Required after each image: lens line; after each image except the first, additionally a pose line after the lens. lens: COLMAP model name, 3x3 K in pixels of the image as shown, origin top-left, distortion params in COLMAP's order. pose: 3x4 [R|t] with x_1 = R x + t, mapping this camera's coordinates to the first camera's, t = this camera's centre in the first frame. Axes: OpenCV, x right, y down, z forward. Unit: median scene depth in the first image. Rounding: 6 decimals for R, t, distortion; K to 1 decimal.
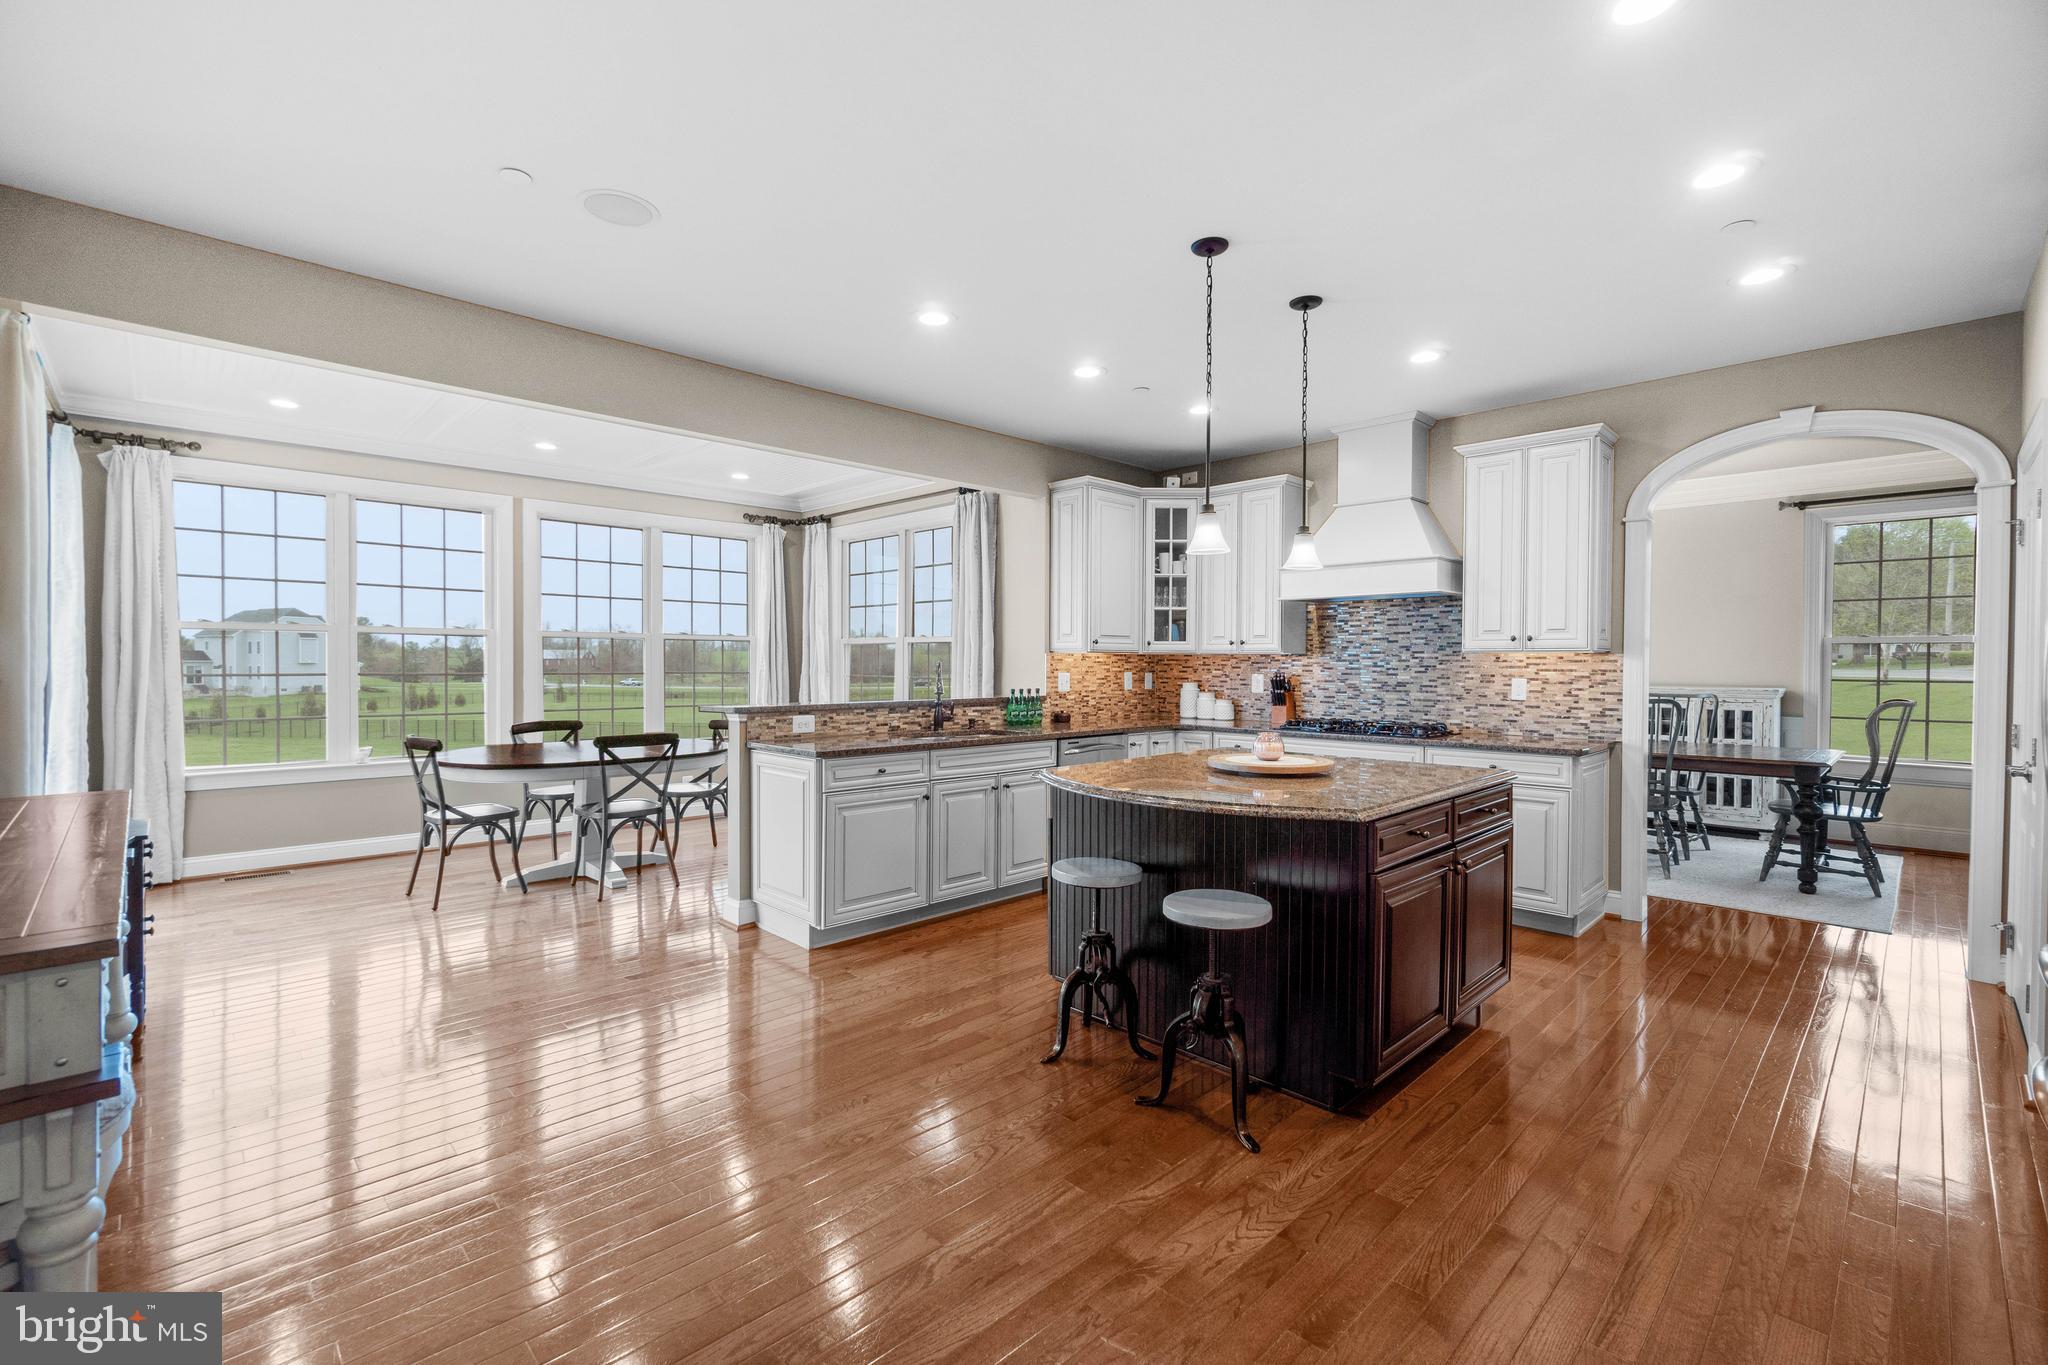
lens RADIAL K [[889.4, 0, 1036.1], [0, 889.4, 678.5], [0, 0, 1]] dist [-0.006869, 0.001602]
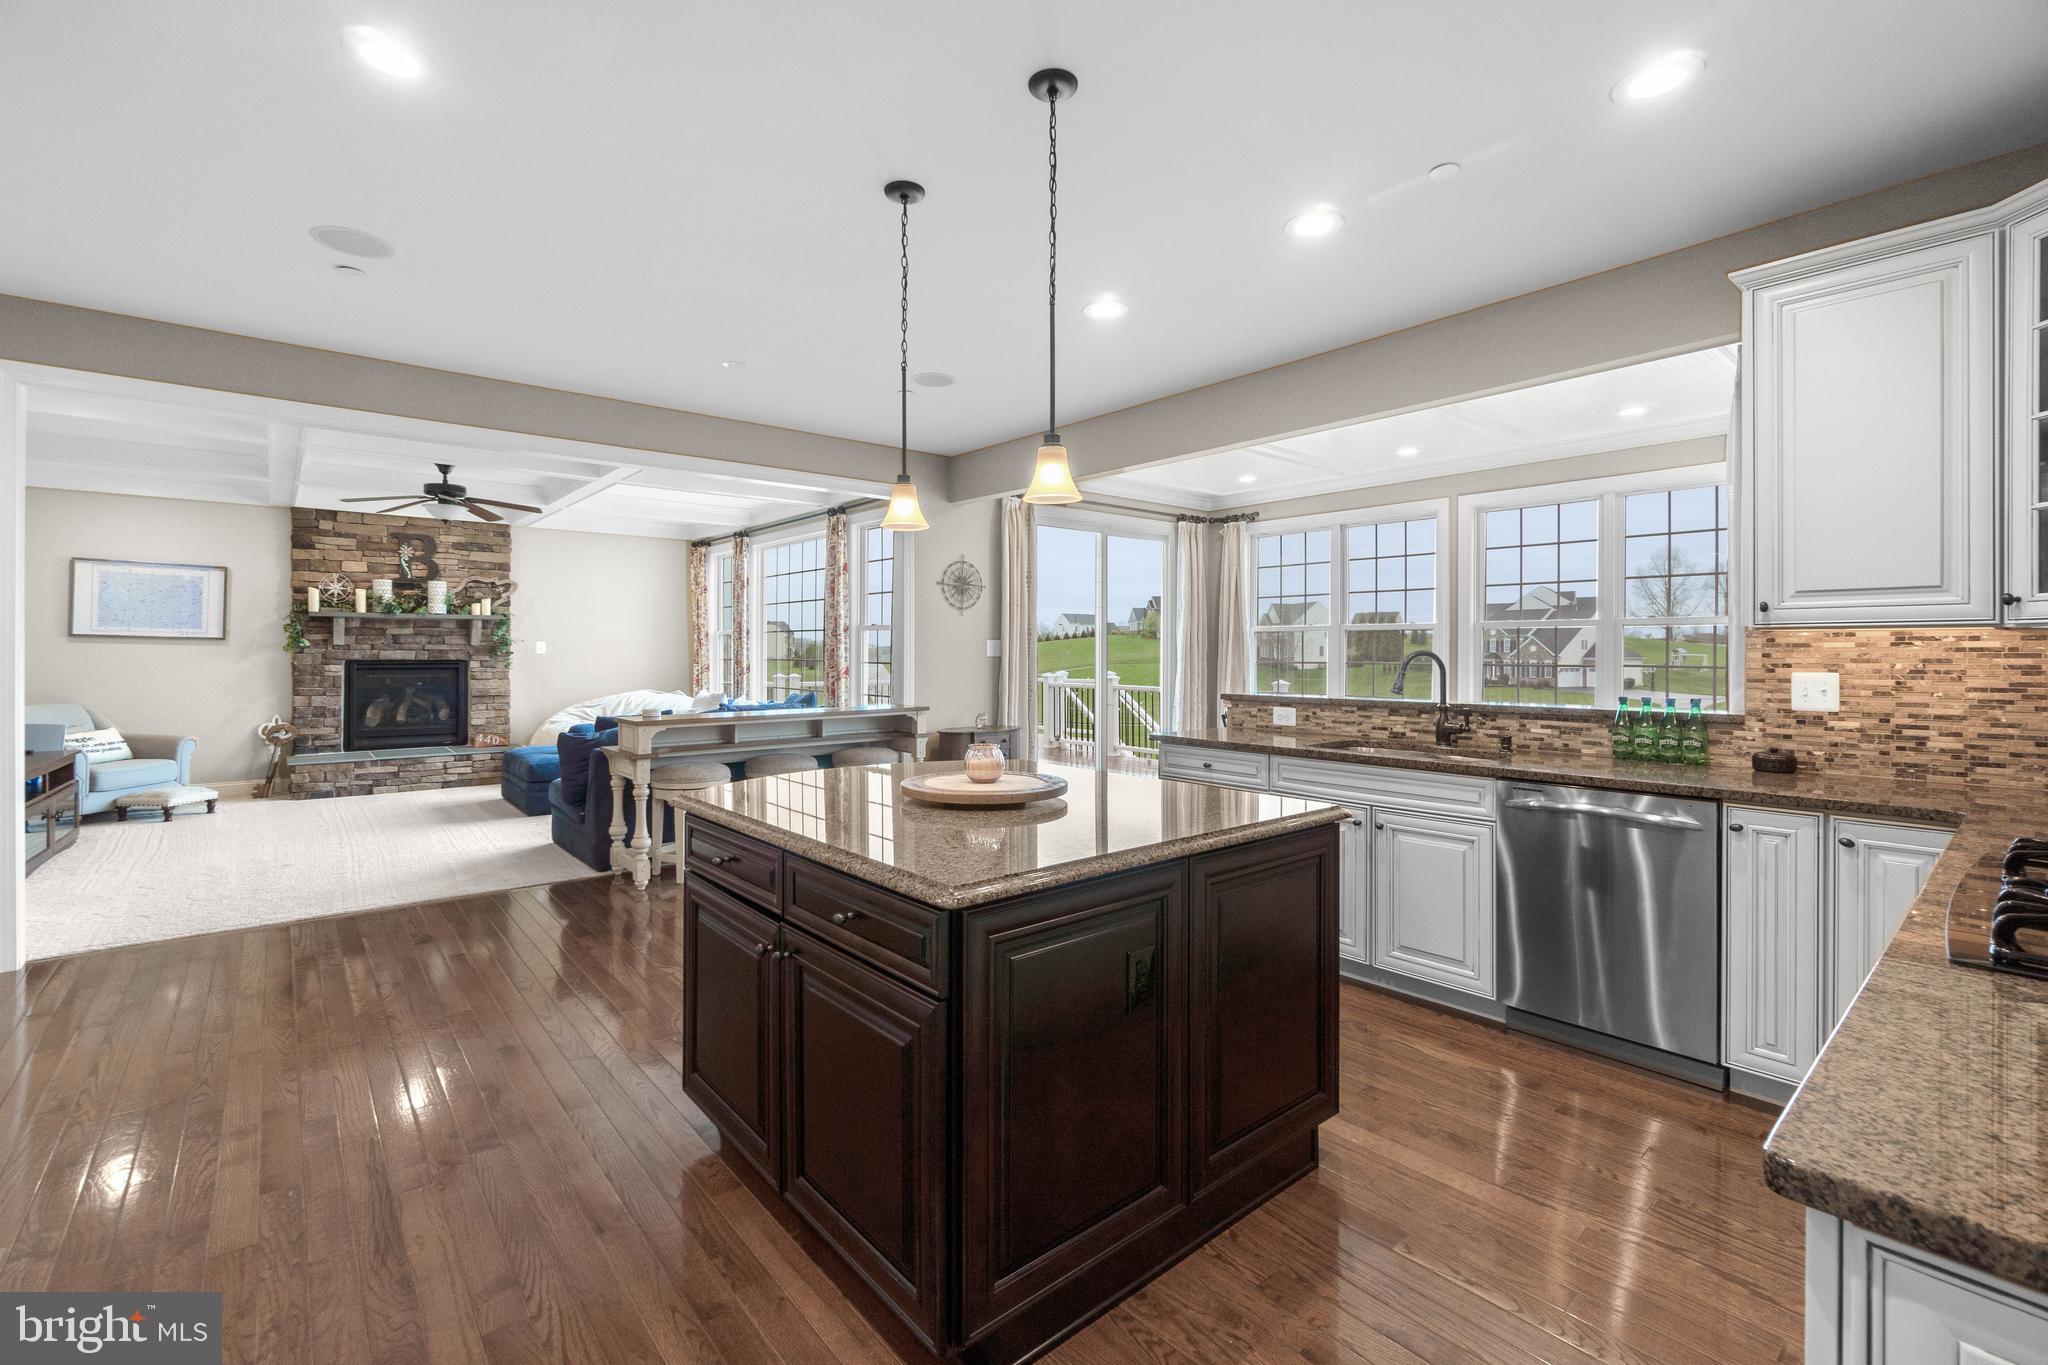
lens RADIAL K [[889.4, 0, 1026.7], [0, 889.4, 658.5], [0, 0, 1]] dist [-0.006869, 0.001602]
pose [[-0.081929, 0.001732, -0.996637, 0.589783], [-0.022761, 0.999734, 0.003608, -0.006249], [0.996378, 0.022981, -0.081868, 0.673652]]
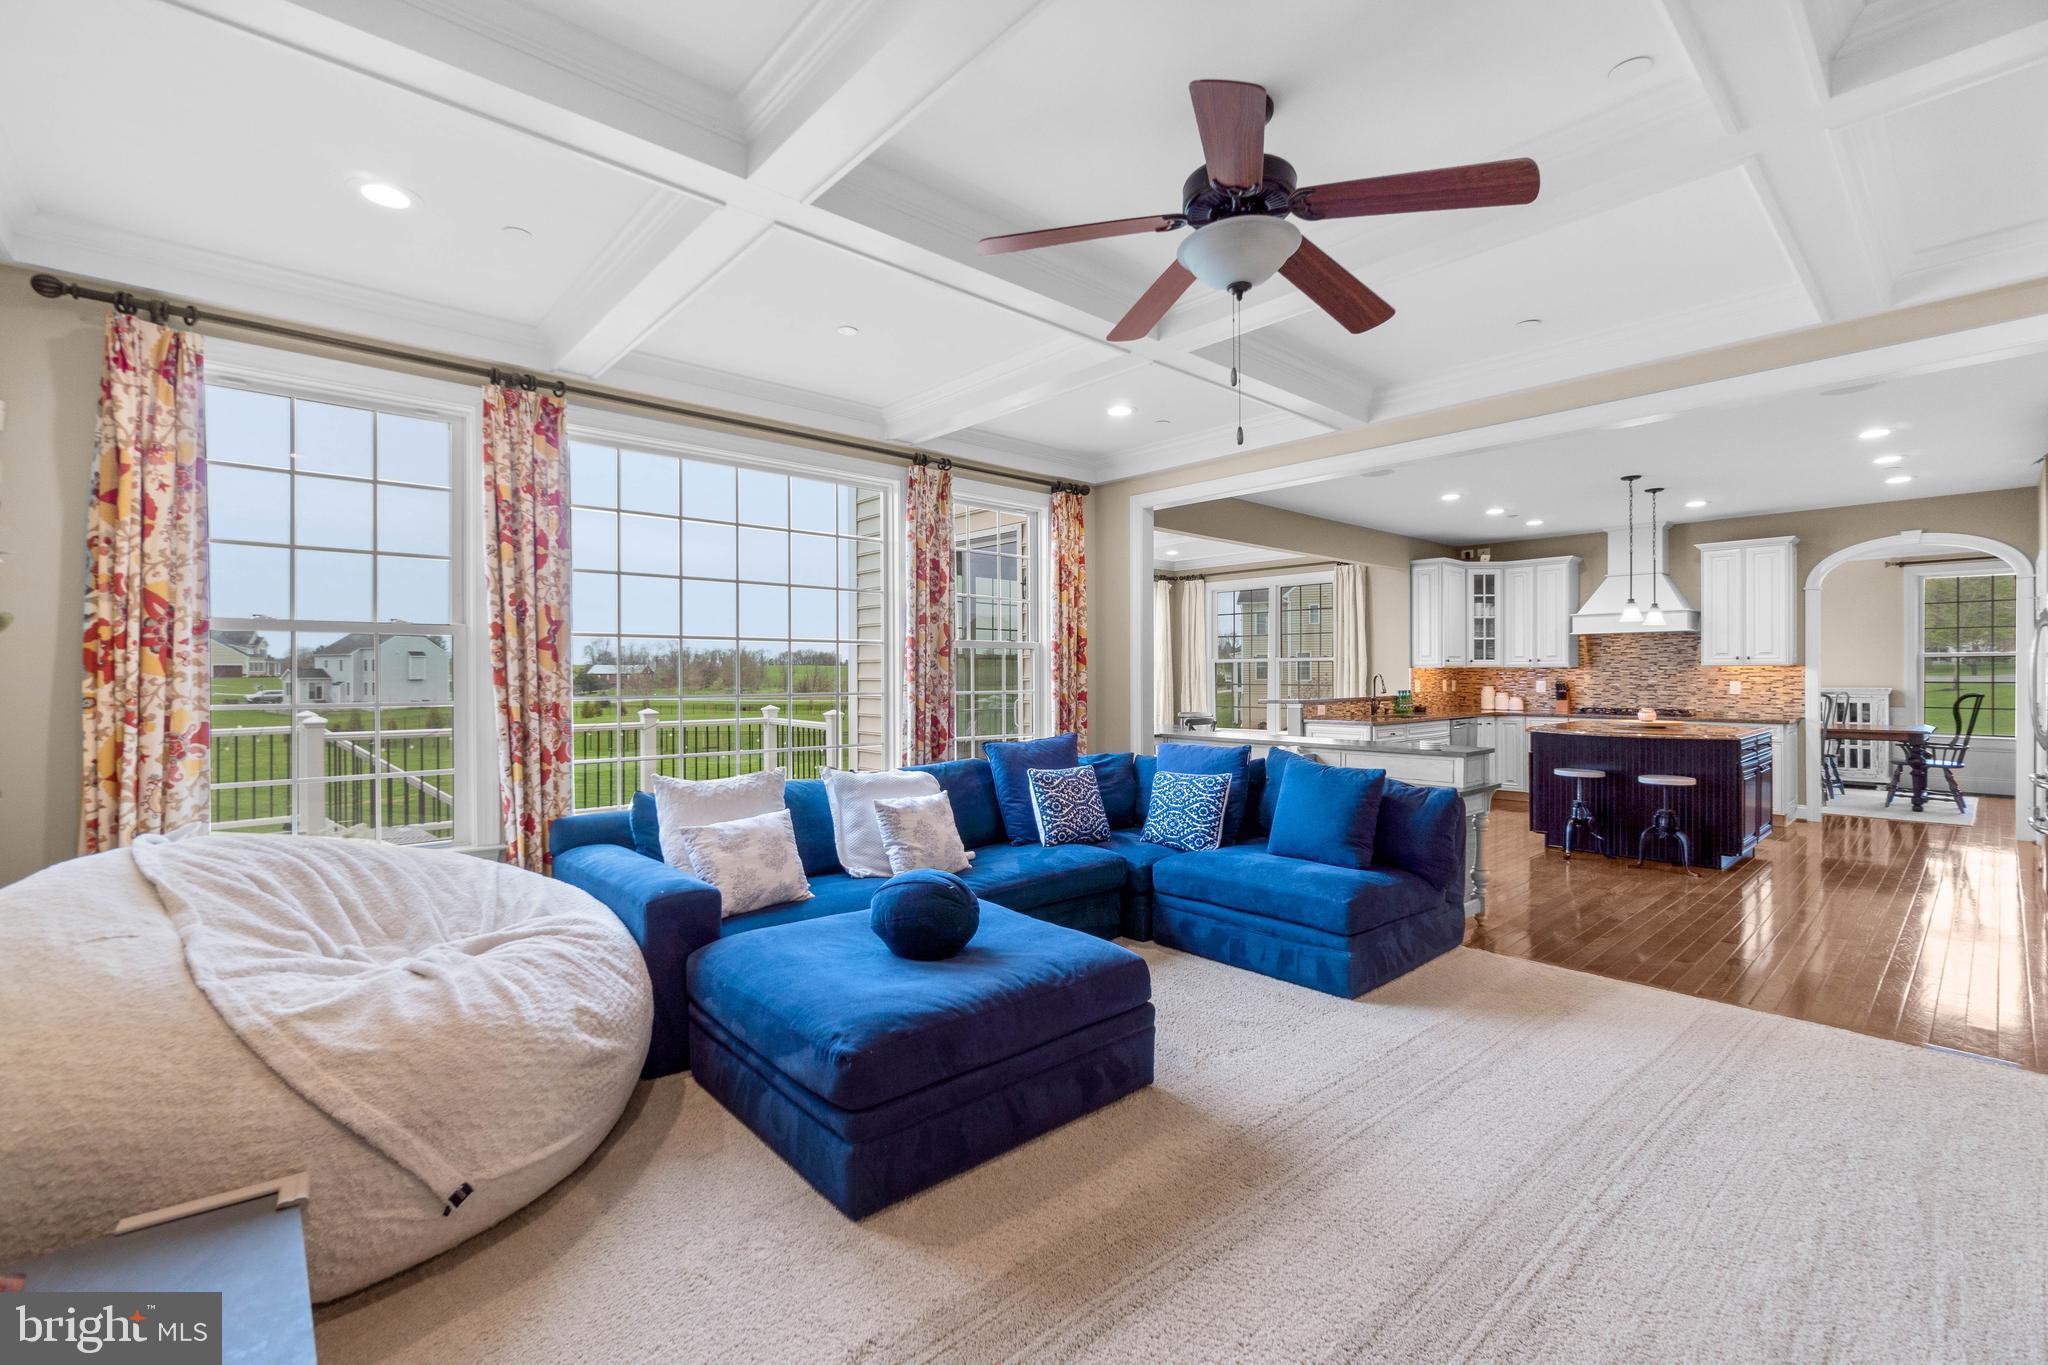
lens RADIAL K [[889.4, 0, 1032.4], [0, 889.4, 673.9], [0, 0, 1]] dist [-0.006869, 0.001602]
pose [[0.999051, -0.006545, -0.043054, -0.637320], [0.005738, 0.999806, -0.018842, 0.008550], [0.043169, 0.018577, 0.998895, -0.653115]]
